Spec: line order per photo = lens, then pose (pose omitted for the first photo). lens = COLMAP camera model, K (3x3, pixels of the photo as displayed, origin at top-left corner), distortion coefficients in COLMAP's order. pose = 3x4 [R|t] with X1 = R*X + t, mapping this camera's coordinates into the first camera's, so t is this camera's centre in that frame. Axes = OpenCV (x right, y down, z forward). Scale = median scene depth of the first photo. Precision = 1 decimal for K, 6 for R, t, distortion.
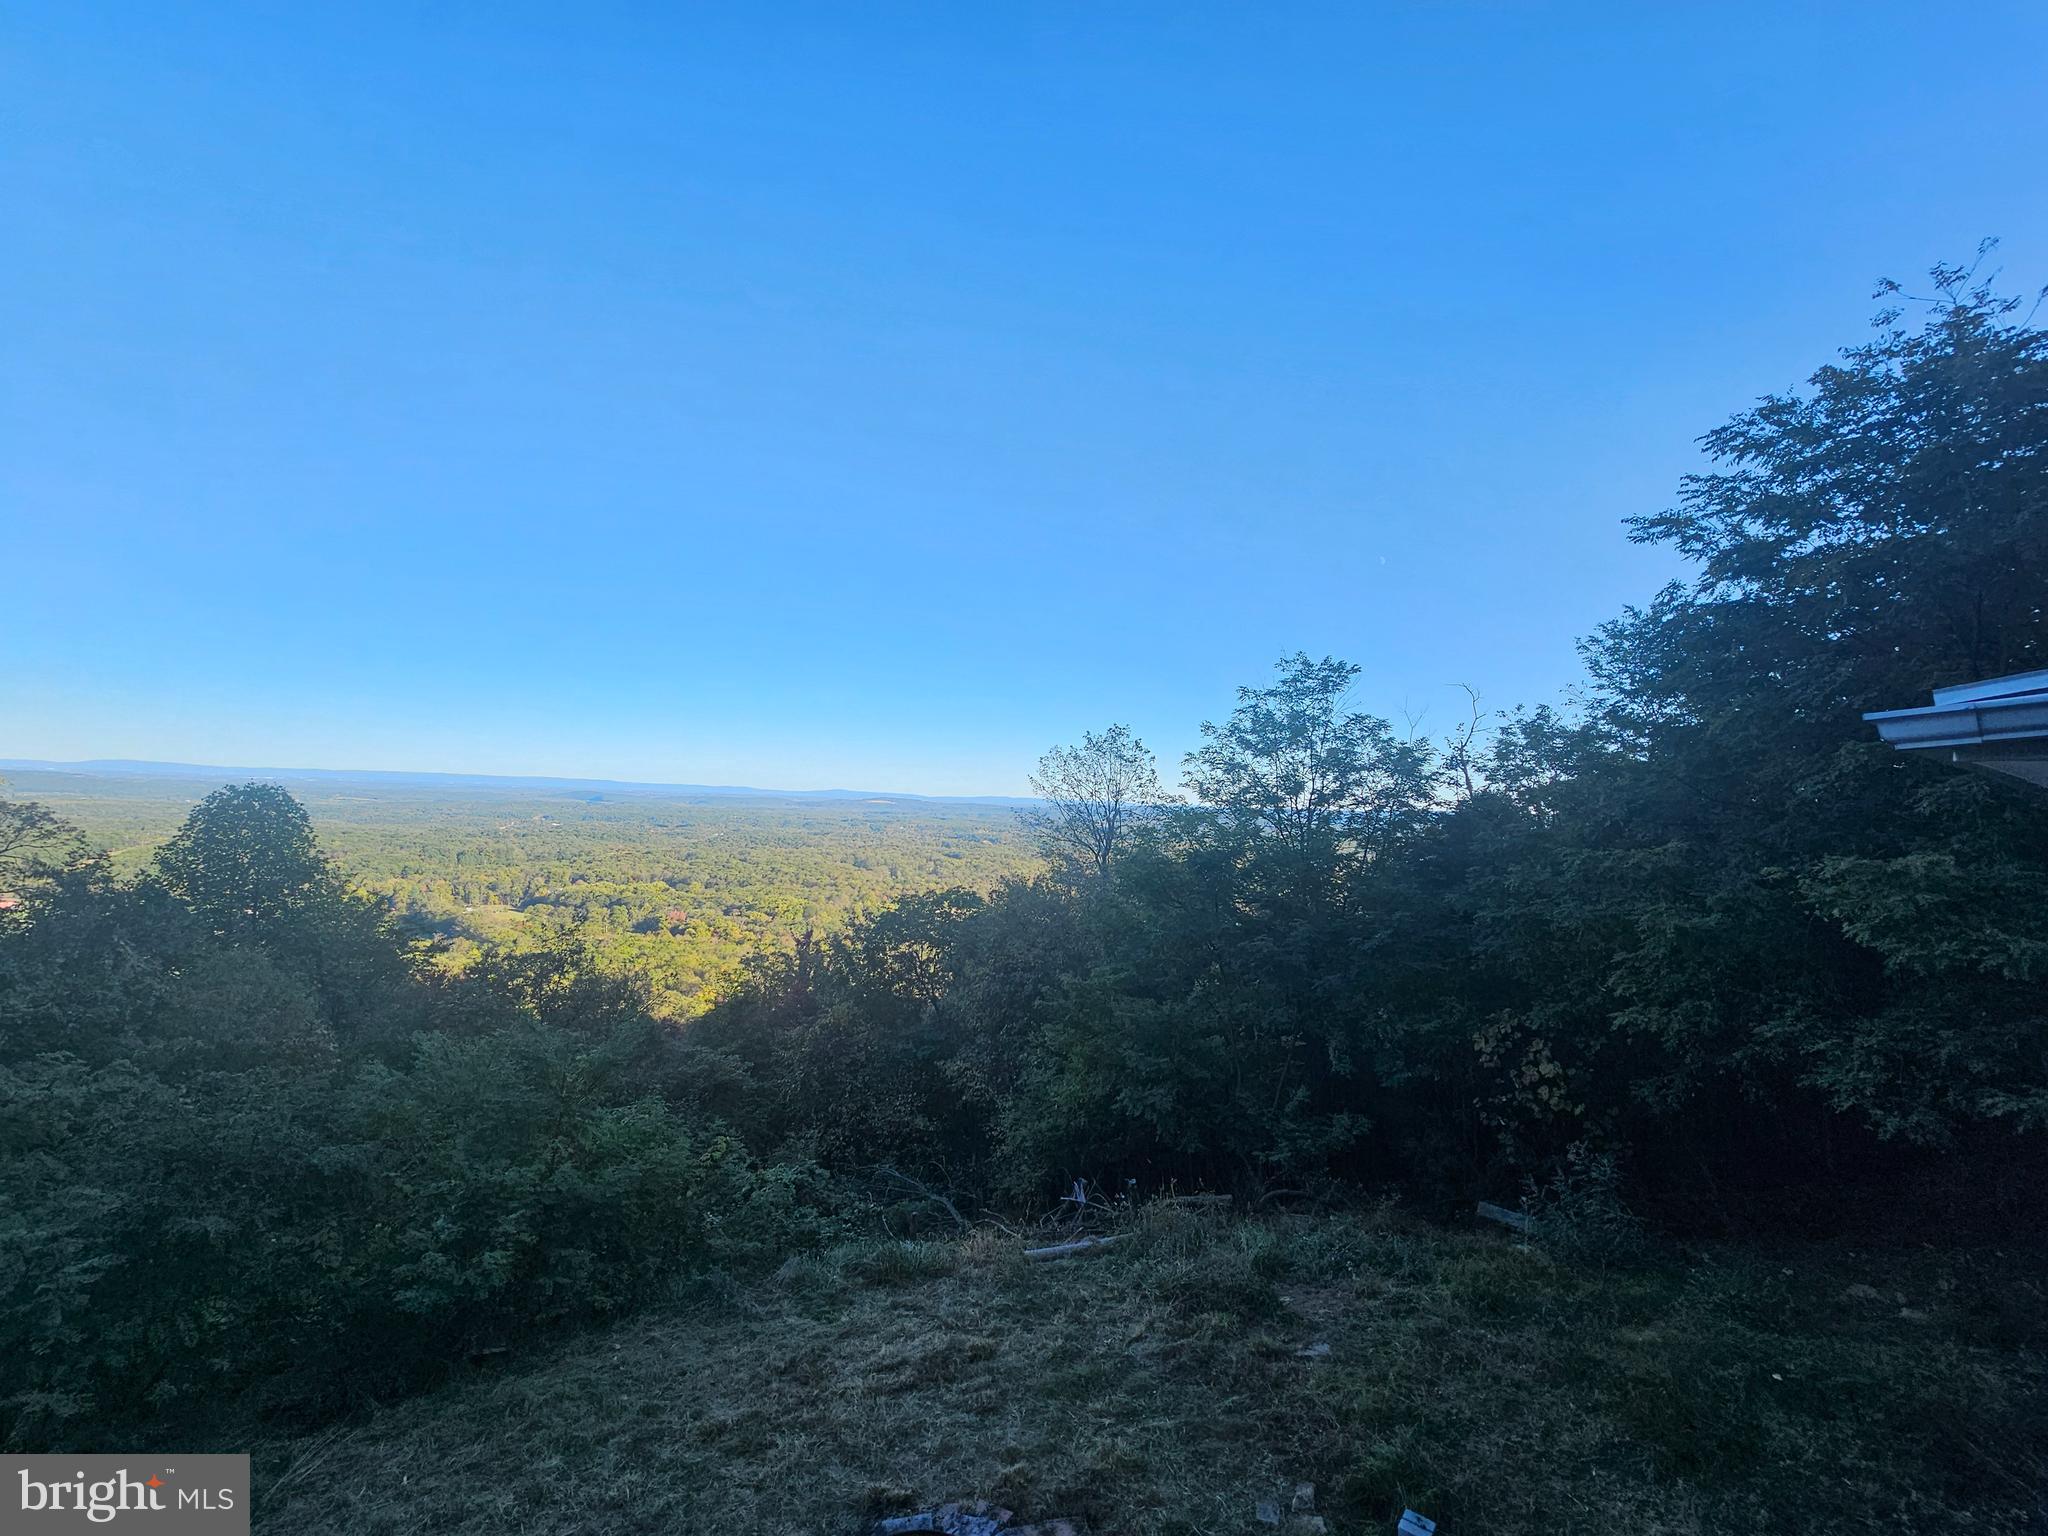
lens RADIAL K [[834.8, 0, 1024.7], [0, 834.8, 782.4], [0, 0, 1]] dist [-0.000458, 0.000309]
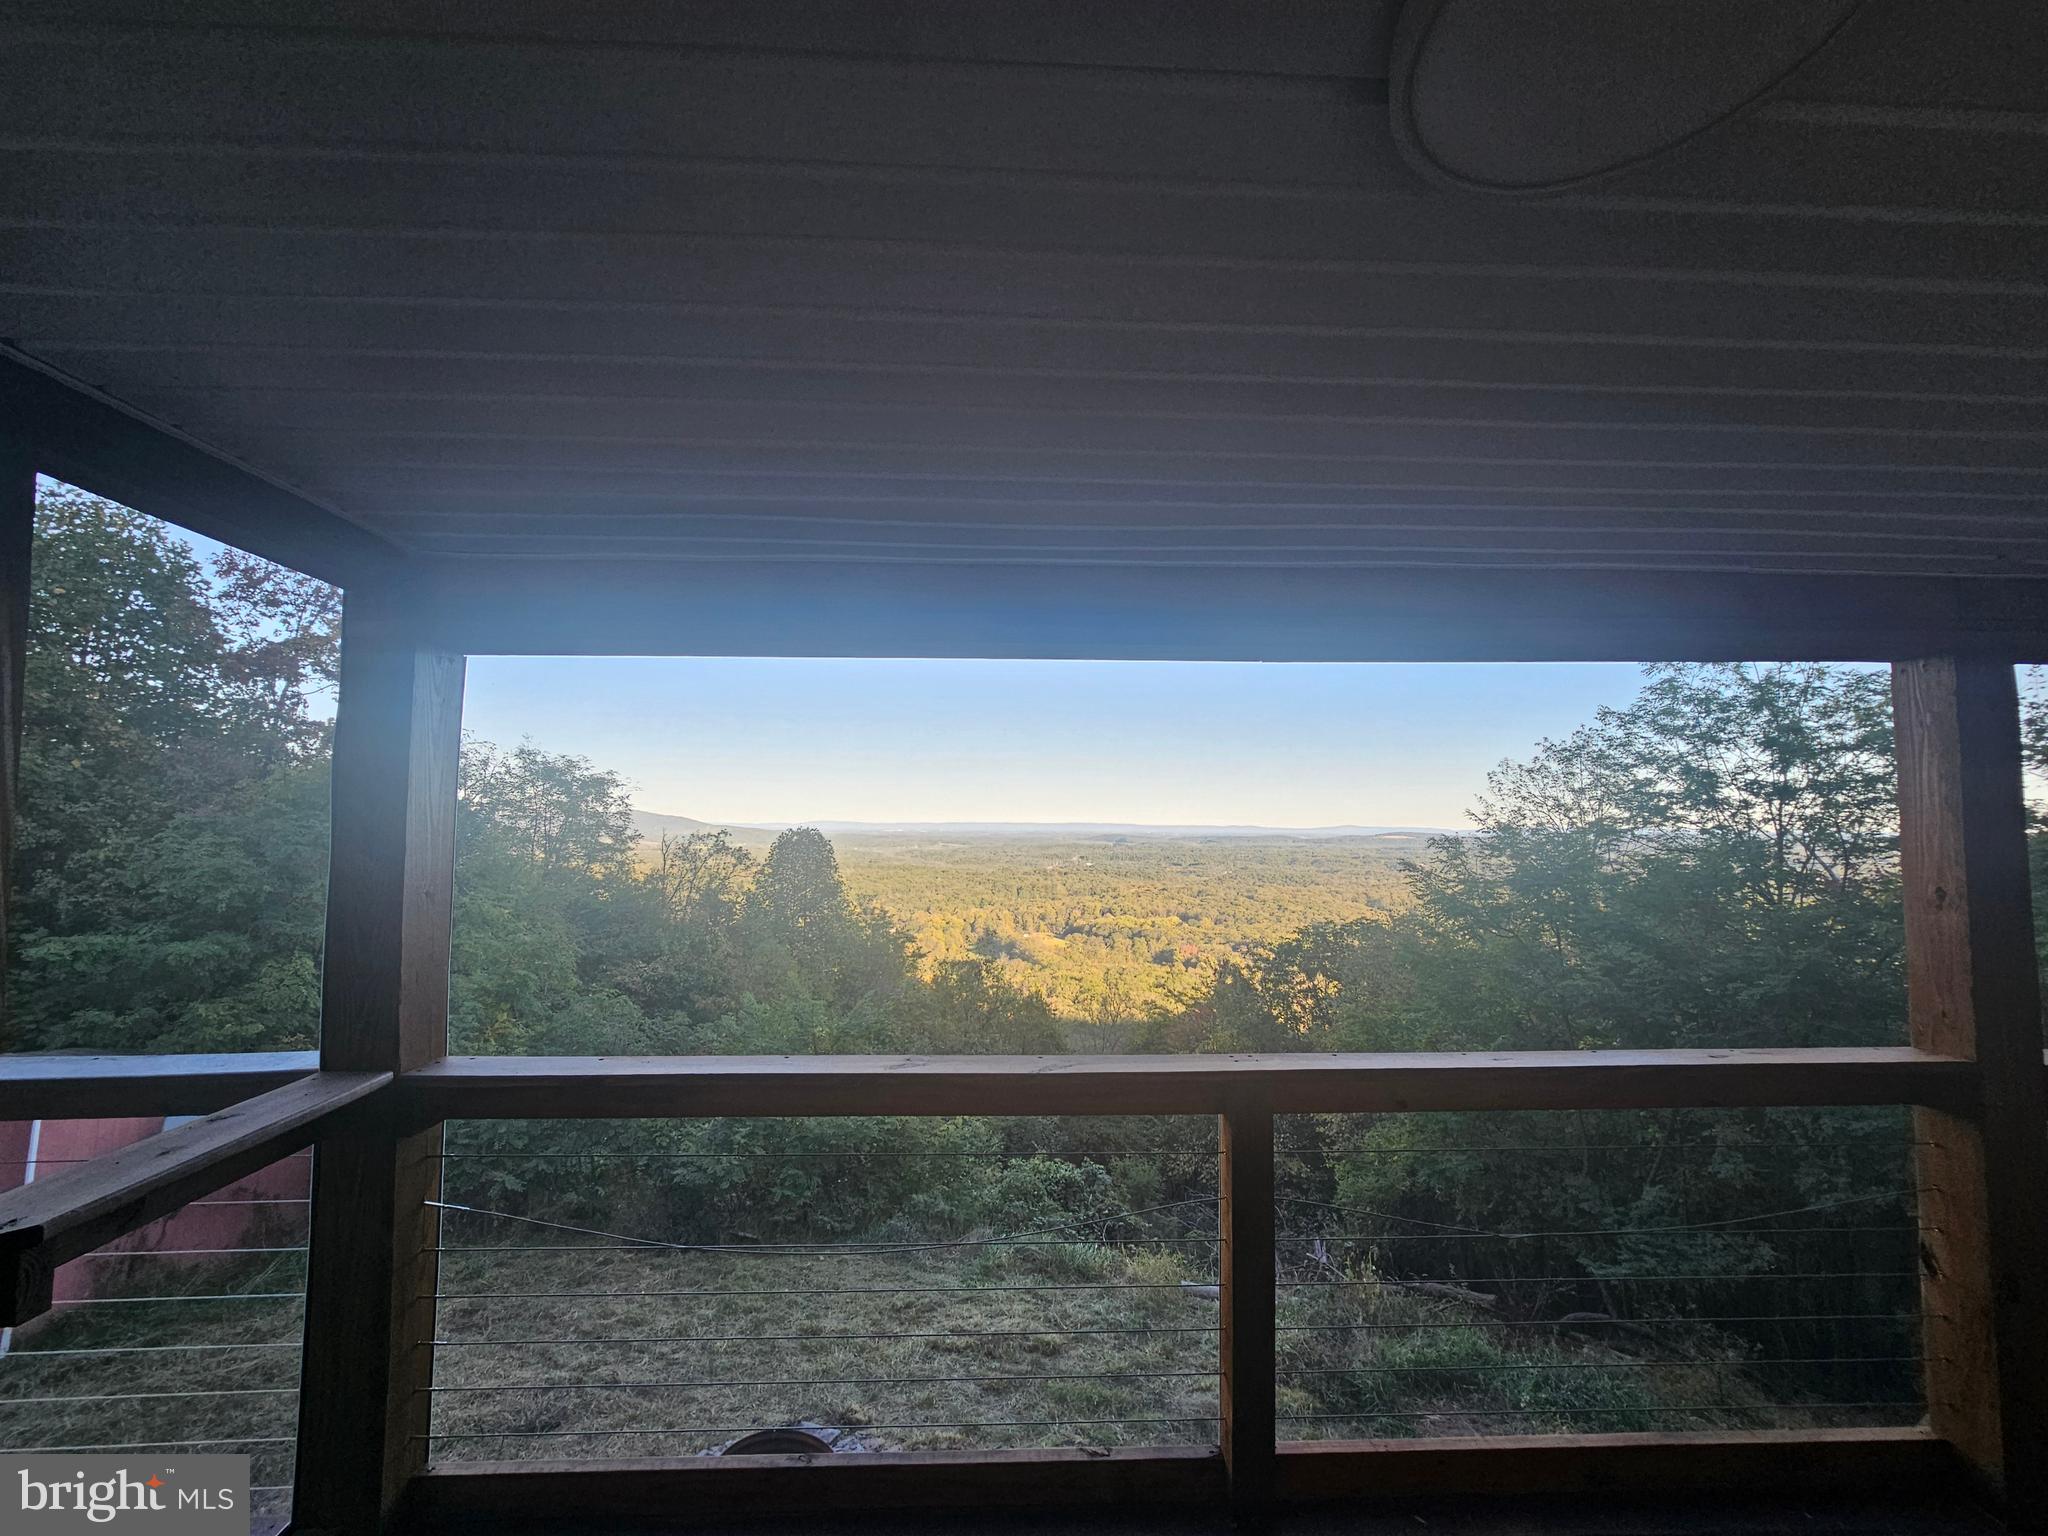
lens RADIAL K [[834.8, 0, 1024.7], [0, 834.8, 782.4], [0, 0, 1]] dist [-0.000458, 0.000309]
pose [[0.831953, -0.060881, -0.551496, 0.330686], [0.035921, 0.997787, -0.055961, 0.037754], [0.553682, 0.026746, 0.832299, 0.082964]]
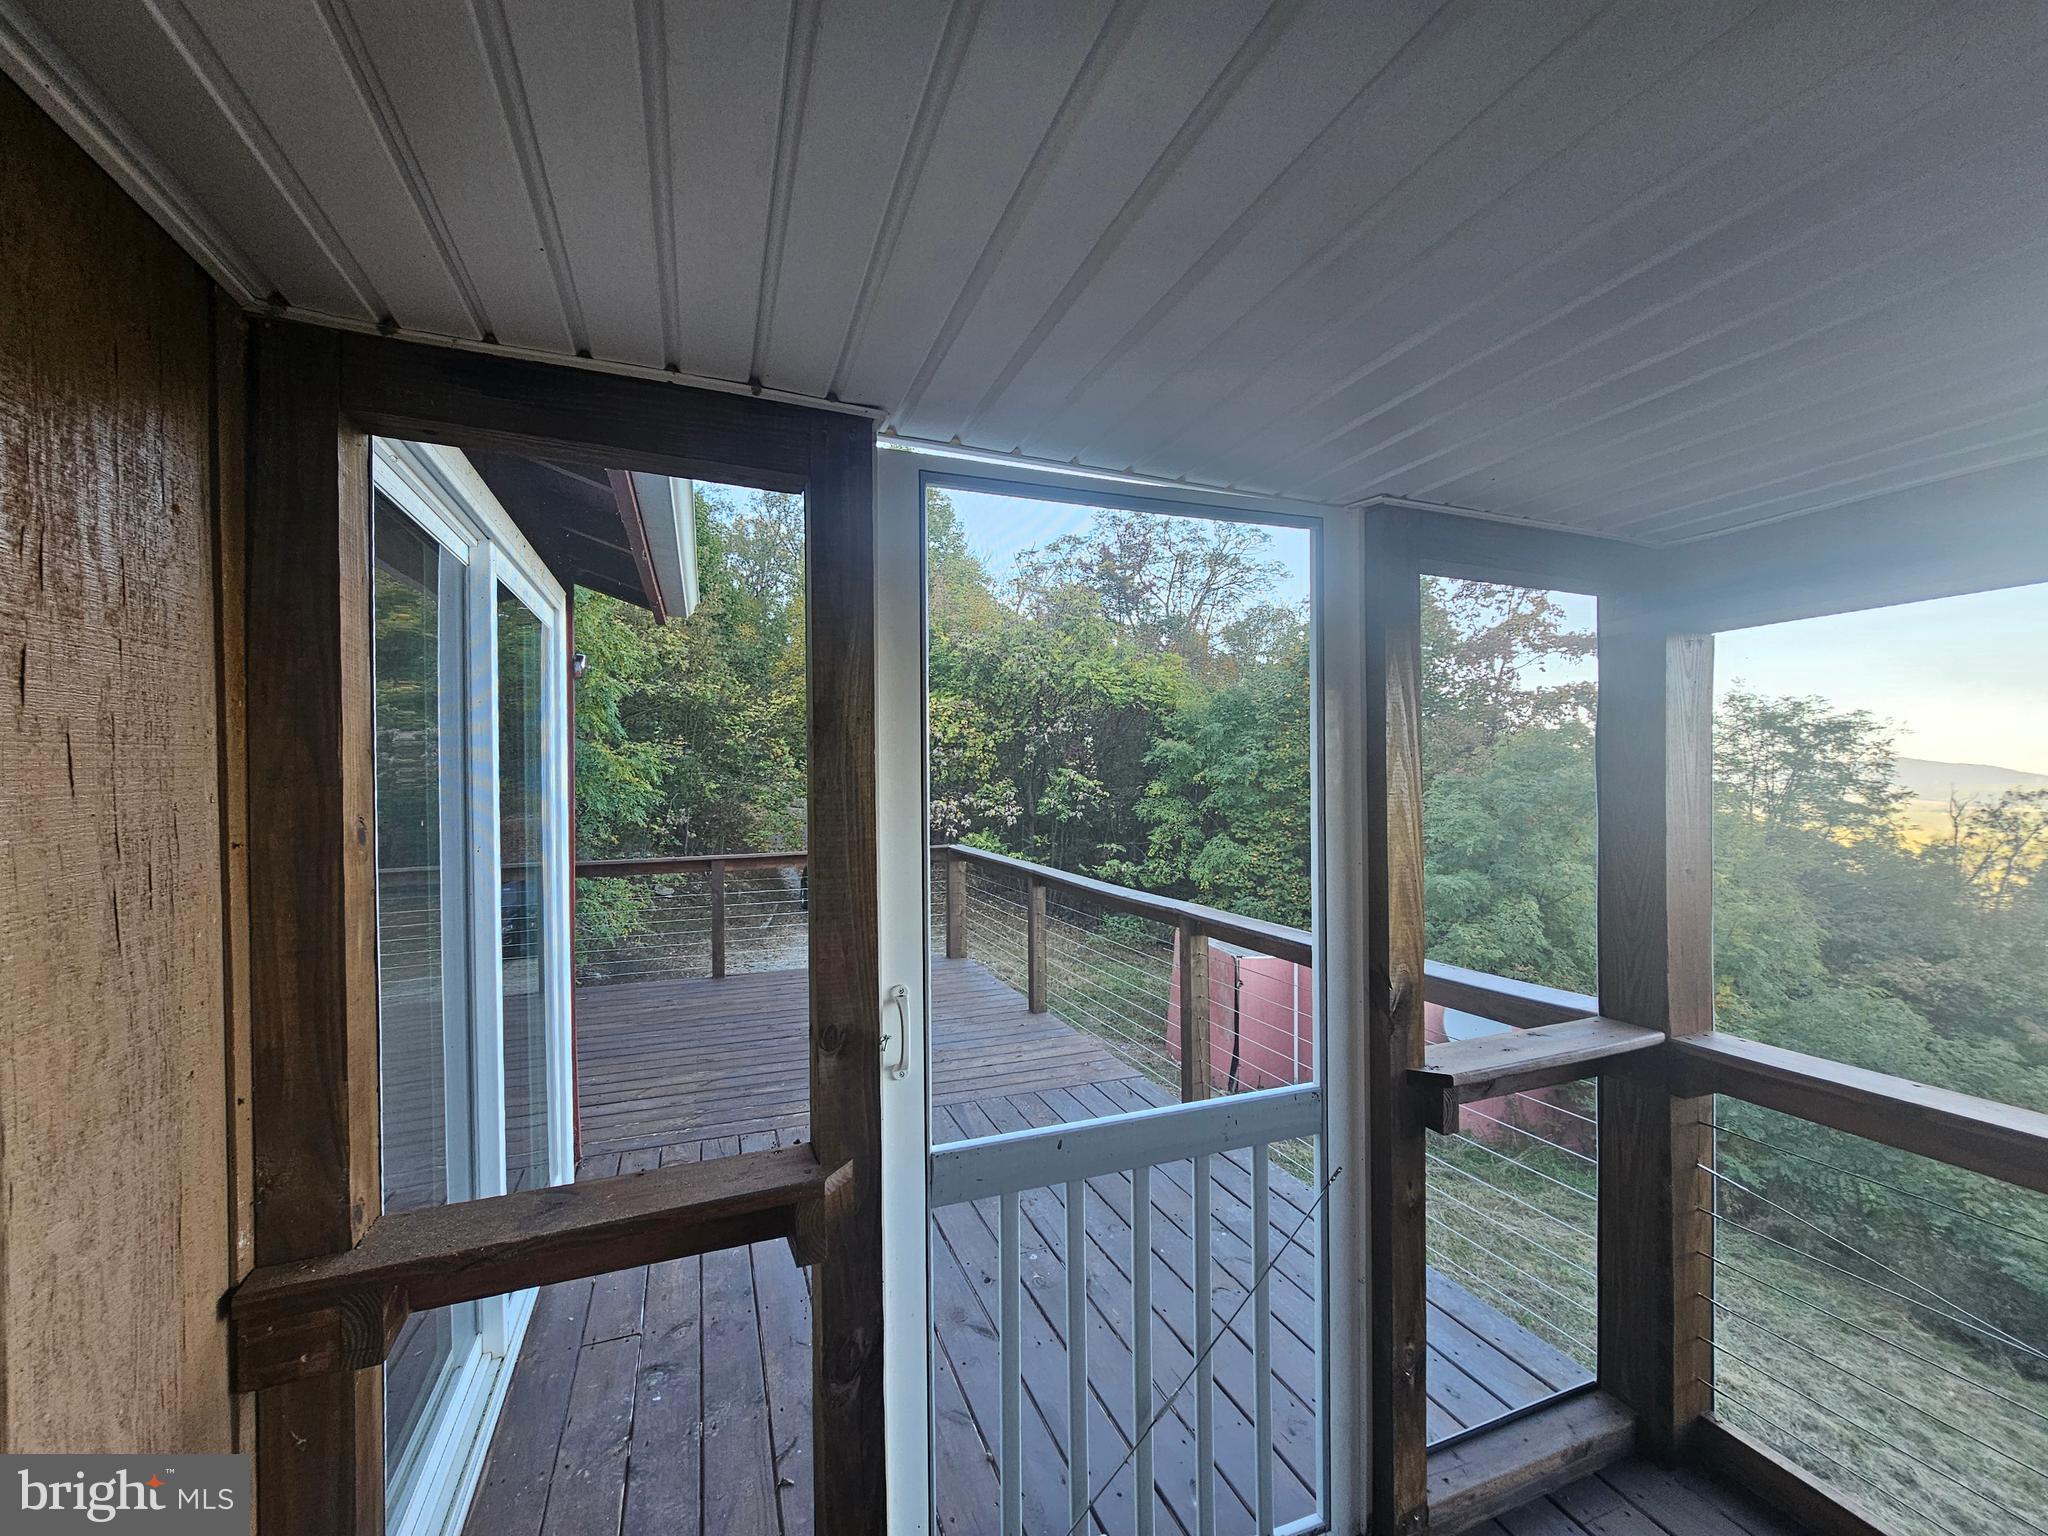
lens RADIAL K [[834.8, 0, 1024.7], [0, 834.8, 782.4], [0, 0, 1]] dist [-0.000458, 0.000309]
pose [[-0.258982, -0.034257, -0.965275, 0.338132], [0.015586, 0.999093, -0.039639, 0.034301], [0.965756, -0.025310, -0.258213, 0.073255]]
